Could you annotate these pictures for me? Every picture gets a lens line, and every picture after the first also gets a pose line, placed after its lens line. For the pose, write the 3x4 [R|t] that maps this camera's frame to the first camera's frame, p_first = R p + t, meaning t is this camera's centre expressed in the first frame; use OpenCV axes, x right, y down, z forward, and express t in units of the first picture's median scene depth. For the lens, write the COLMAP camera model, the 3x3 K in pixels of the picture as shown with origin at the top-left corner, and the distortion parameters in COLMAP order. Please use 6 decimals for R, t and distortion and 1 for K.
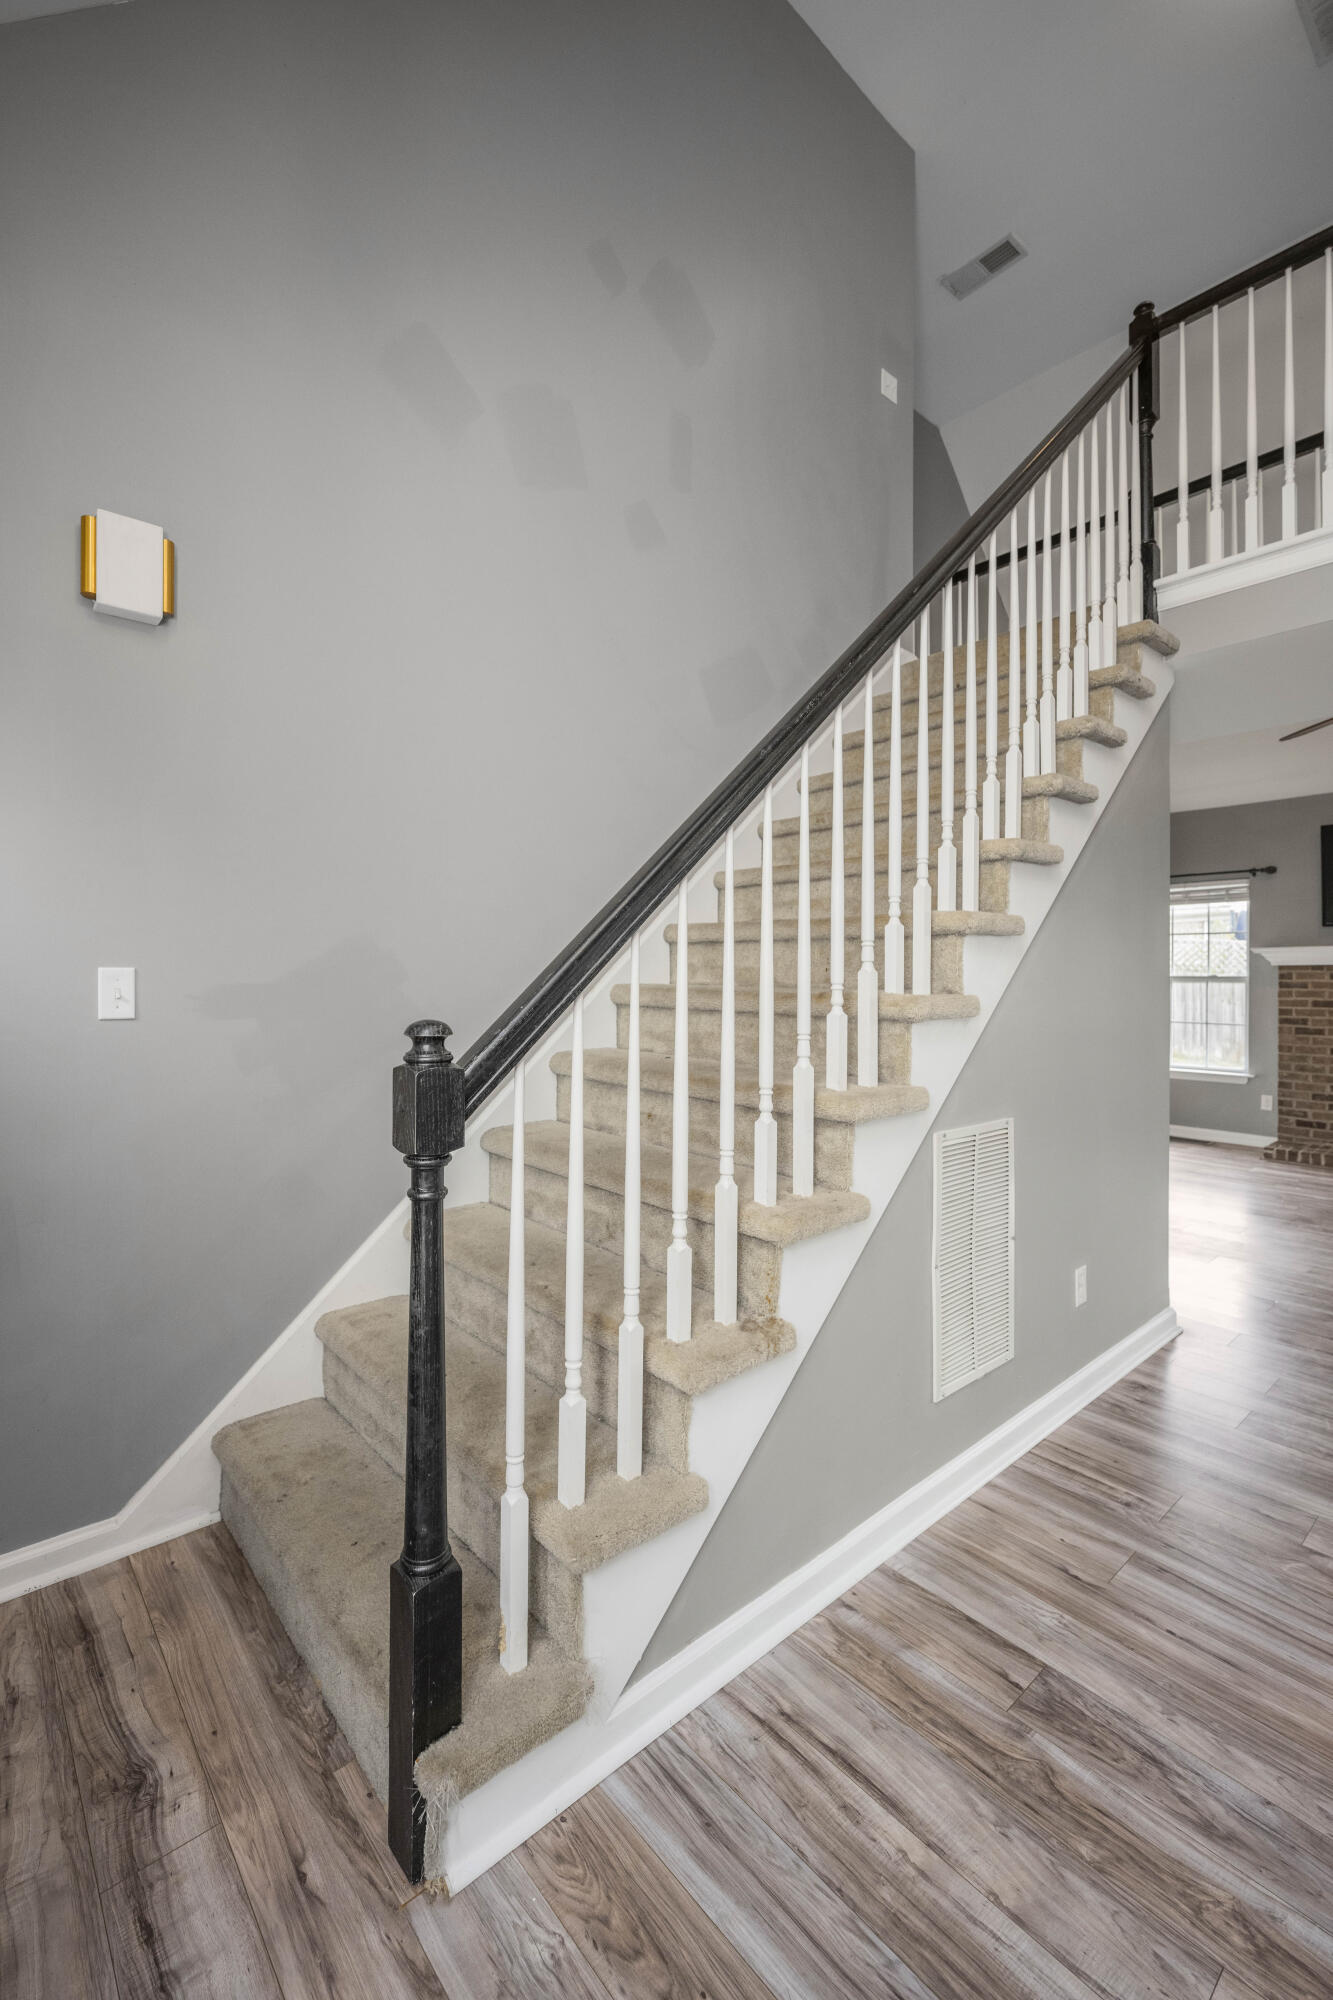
lens RADIAL K [[839.3, 0, 653.2], [0, 839.3, 984.2], [0, 0, 1]] dist [-0.000791, -0.001341]
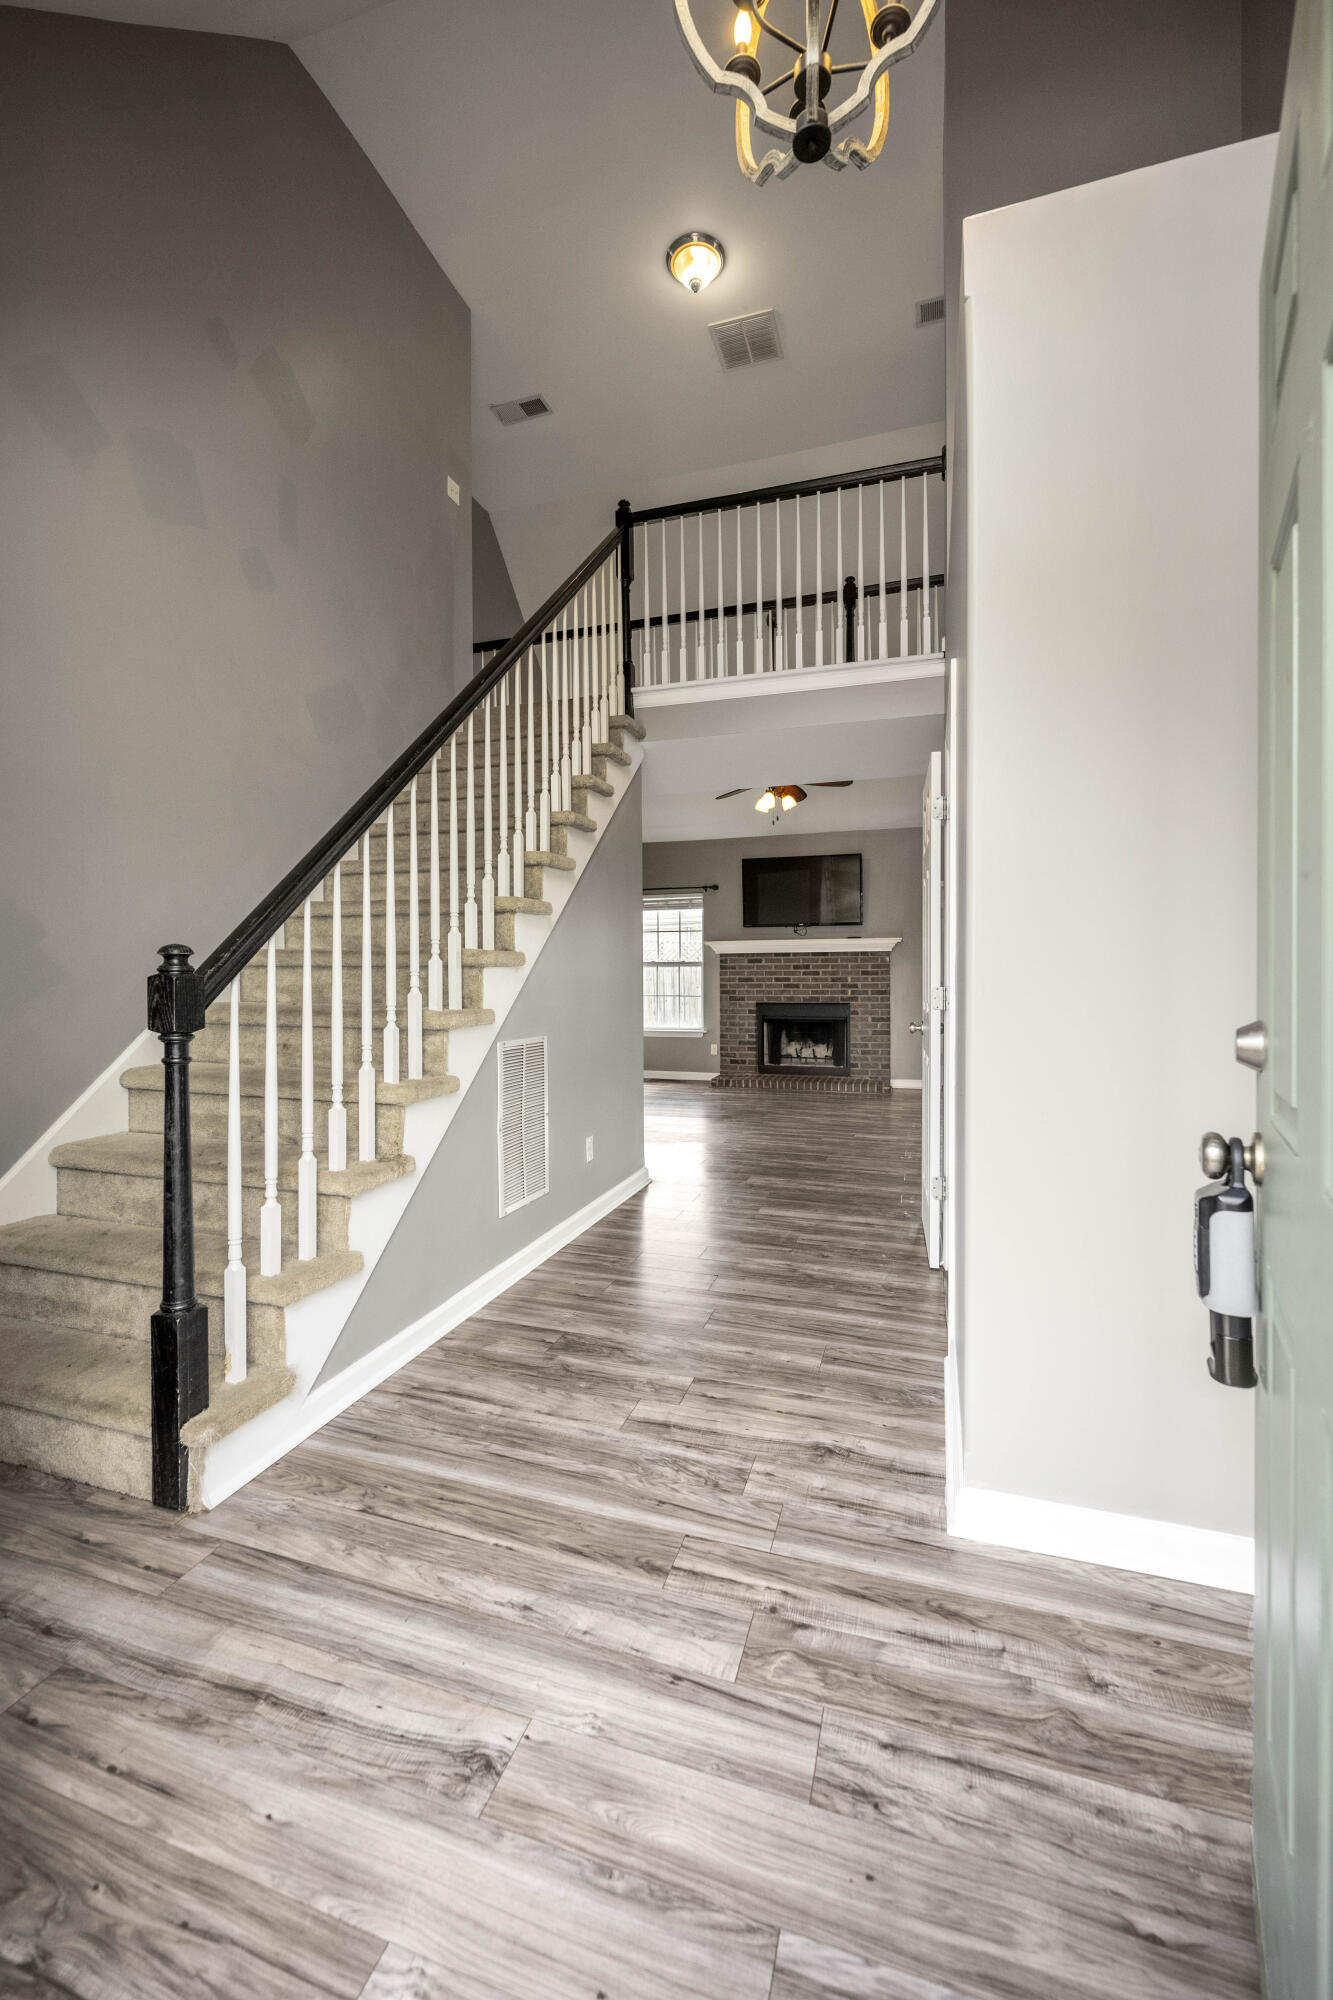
lens RADIAL K [[798.9, 0, 661.6], [0, 798.9, 996.3], [0, 0, 1]] dist [0.002873, -0.000006]
pose [[0.857291, -0.016189, 0.514578, -0.154833], [0.007057, 0.999781, 0.019698, 0.067943], [-0.514784, -0.013256, 0.857217, -0.393465]]
